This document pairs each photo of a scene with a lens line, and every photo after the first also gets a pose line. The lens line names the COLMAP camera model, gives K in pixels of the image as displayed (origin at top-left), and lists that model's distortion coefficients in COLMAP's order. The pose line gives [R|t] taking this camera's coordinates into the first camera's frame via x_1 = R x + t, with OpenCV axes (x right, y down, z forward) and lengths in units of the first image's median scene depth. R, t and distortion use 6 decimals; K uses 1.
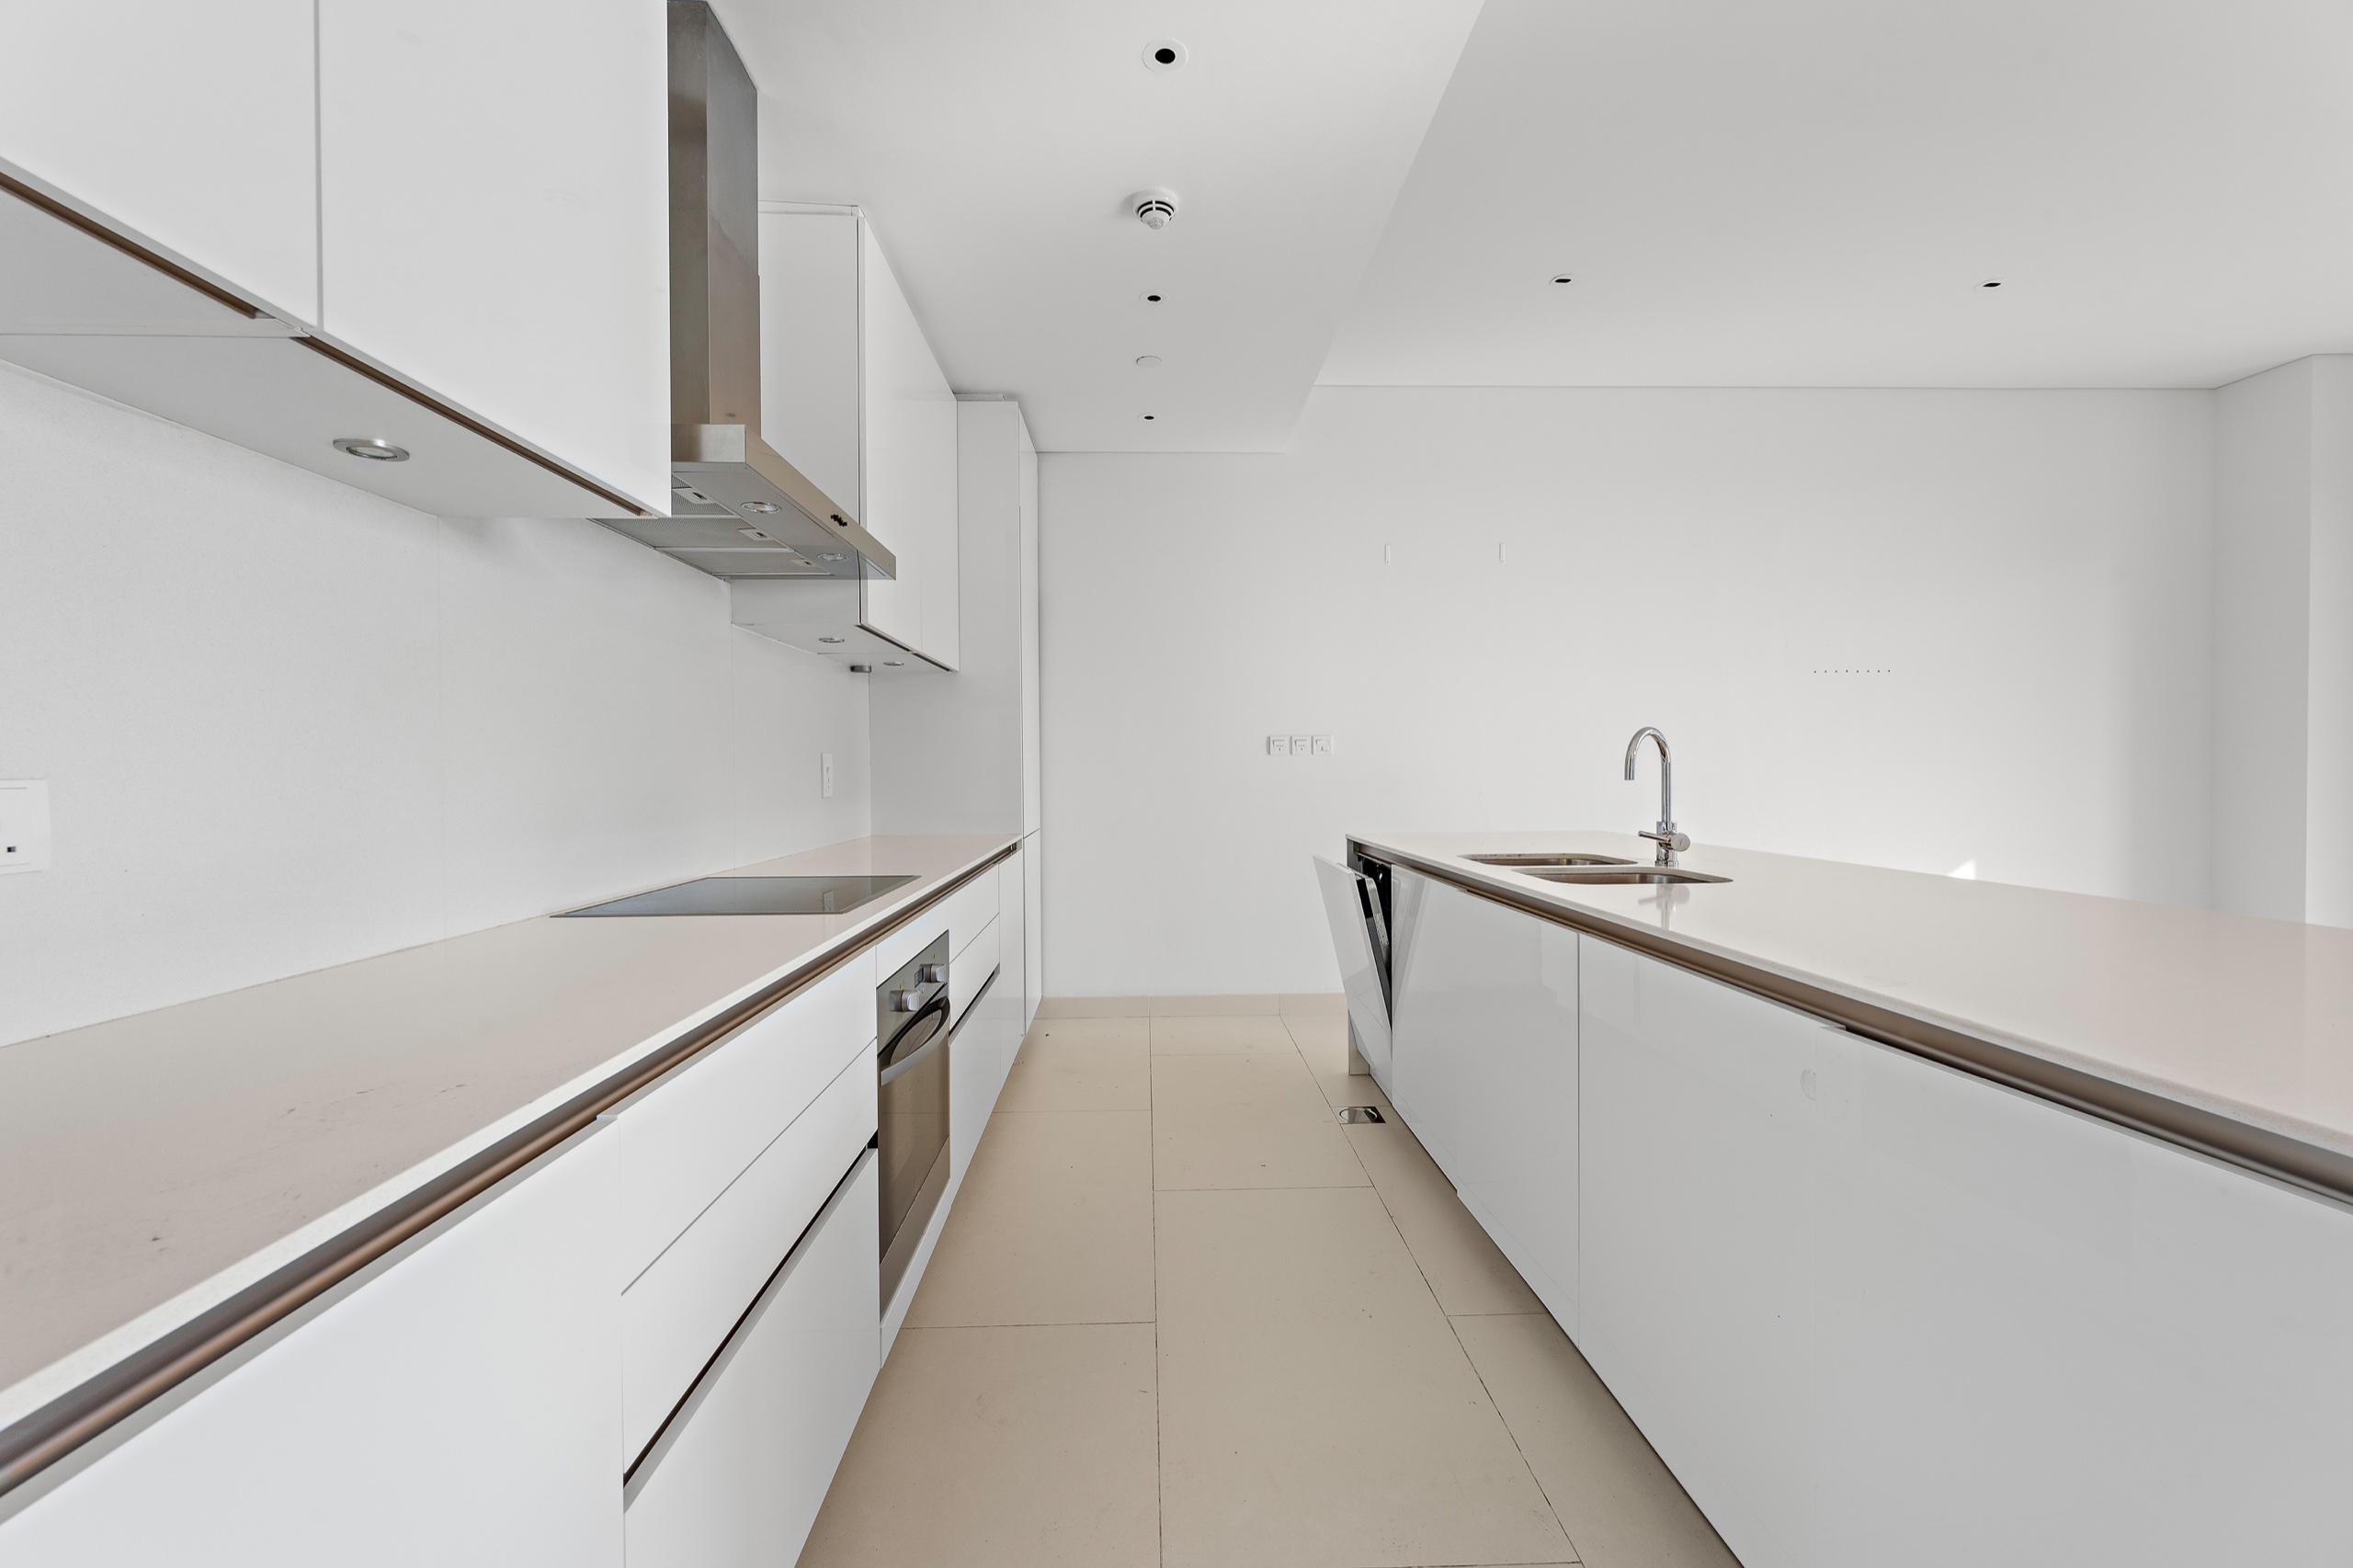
lens RADIAL K [[940.3, 0, 1174.8], [0, 940.3, 778.8], [0, 0, 1]] dist [0.004414, 0.000861]
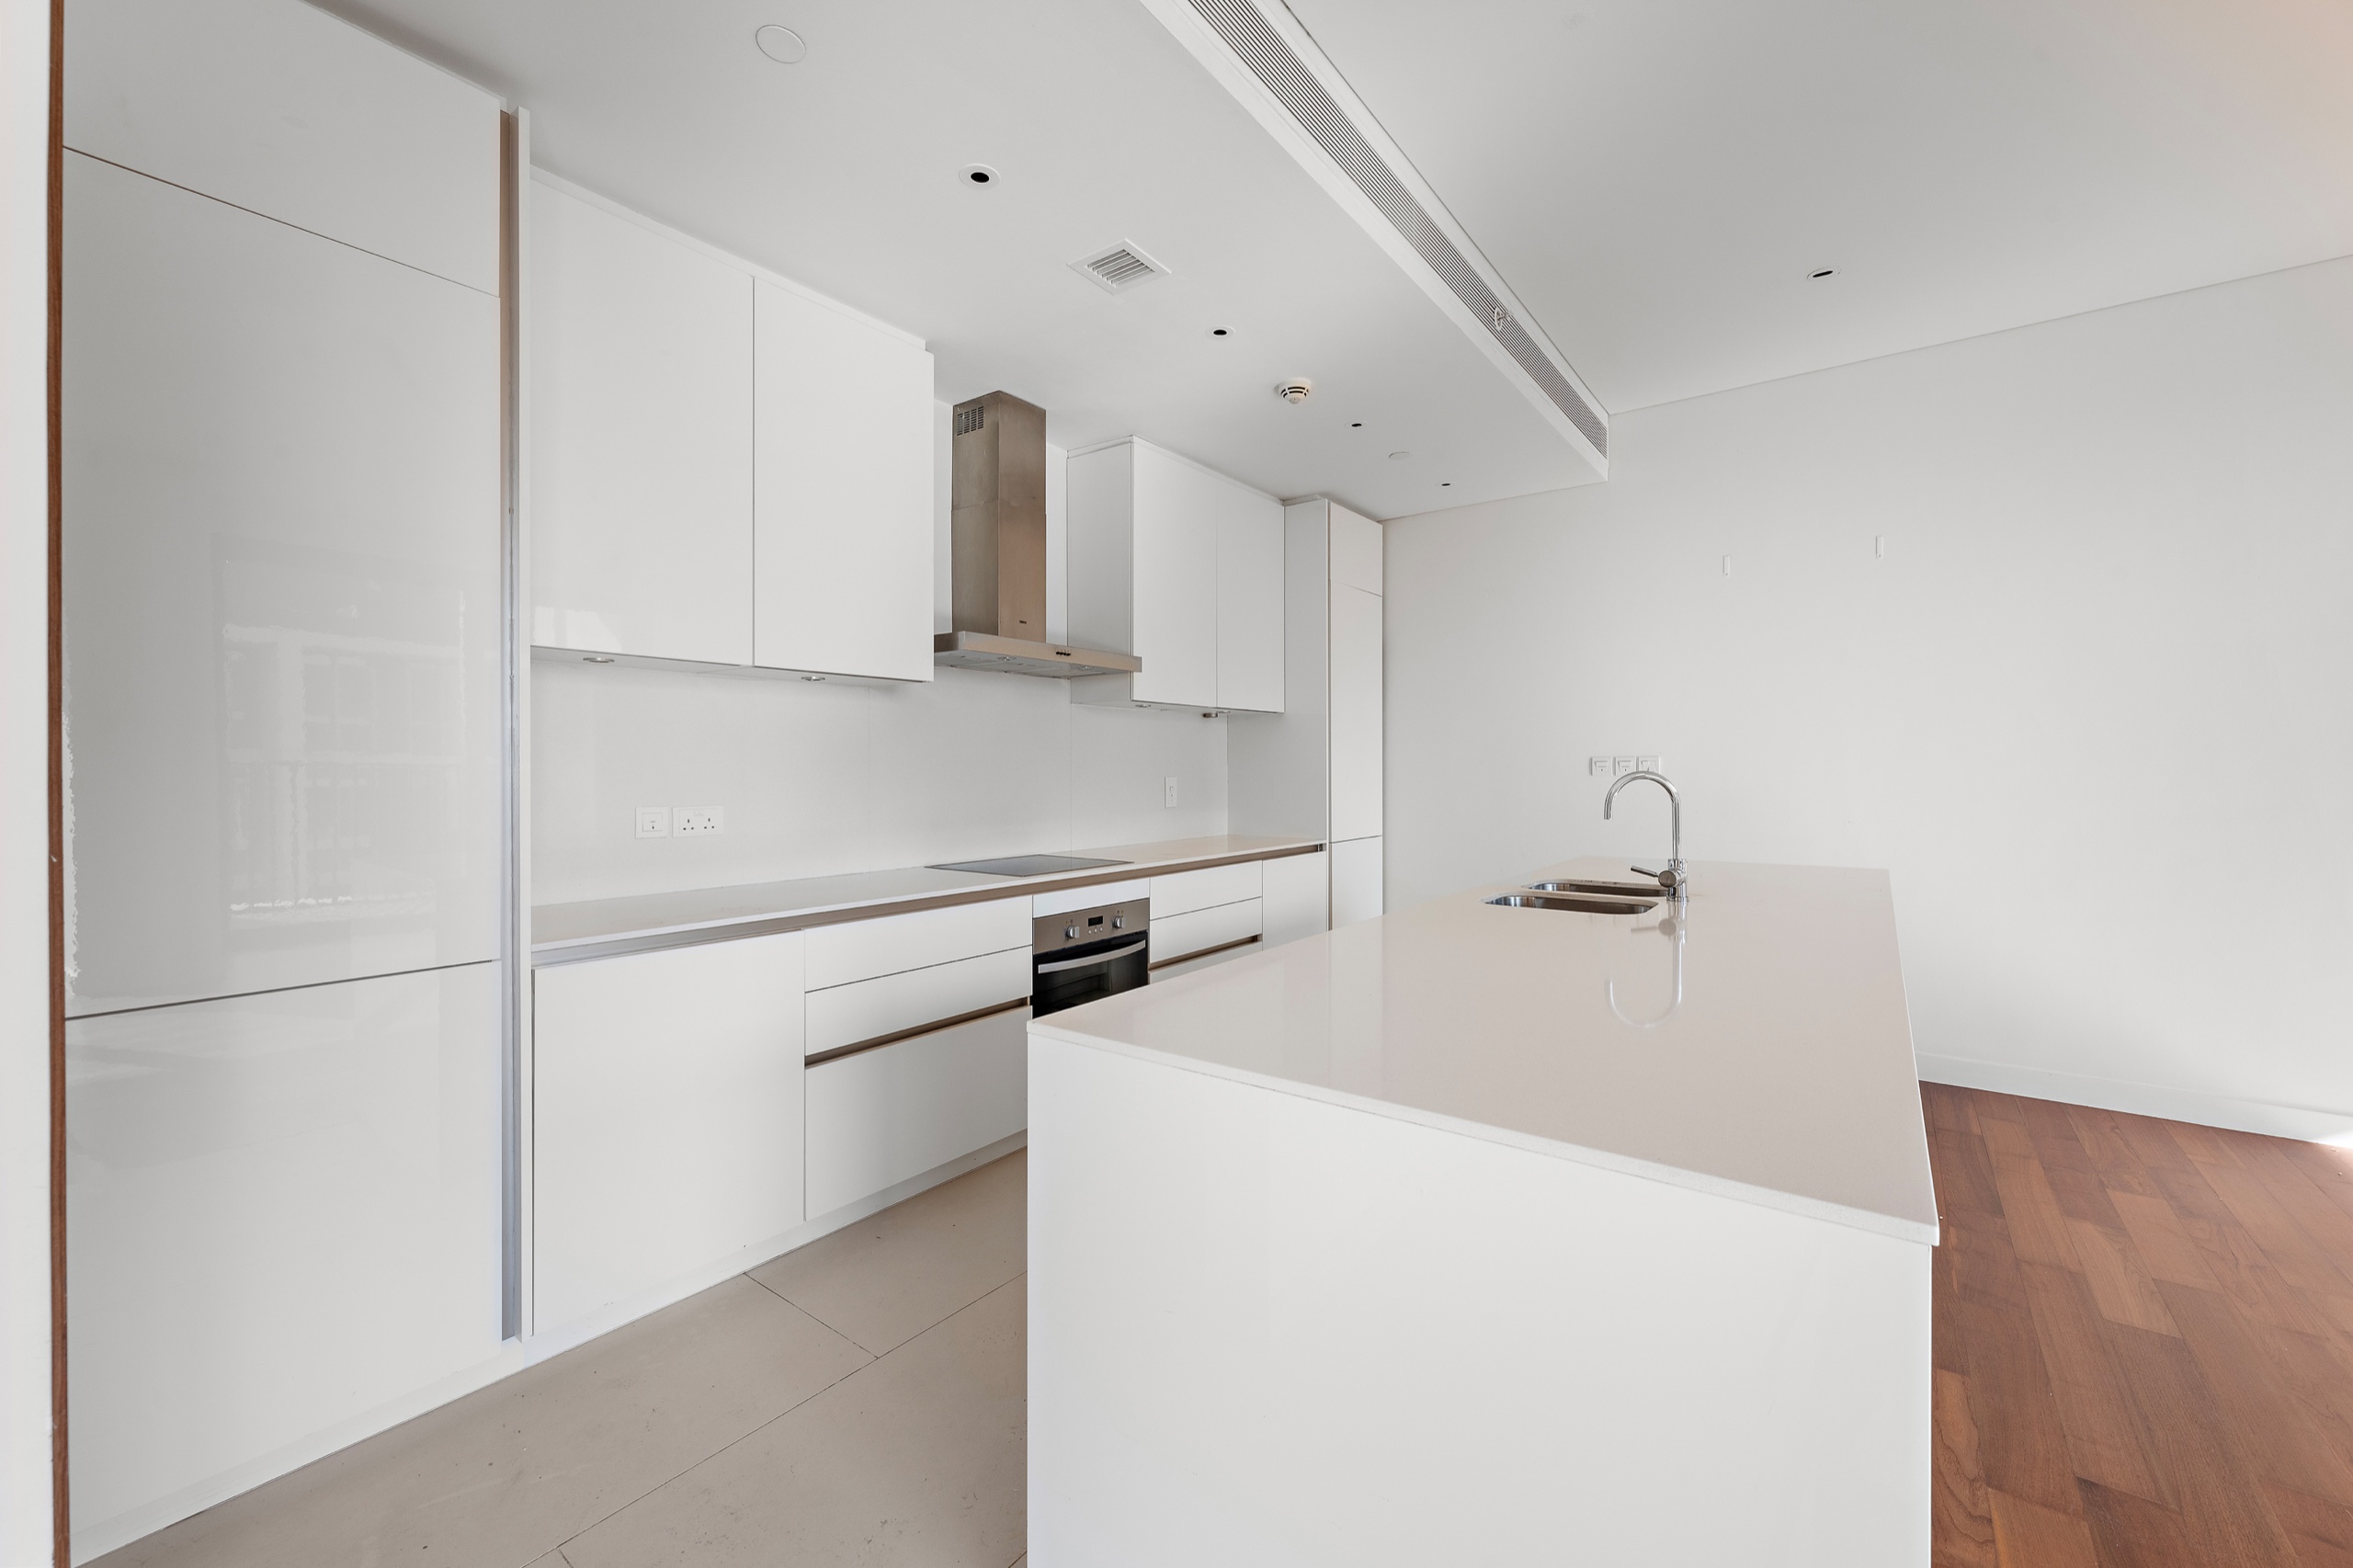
lens RADIAL K [[940.3, 0, 1169.5], [0, 940.3, 777.8], [0, 0, 1]] dist [0.004414, 0.000861]
pose [[0.775822, 0.010384, -0.630866, 0.554627], [-0.008260, 0.999946, 0.006301, -0.035413], [0.630897, 0.000323, 0.775866, -0.139858]]
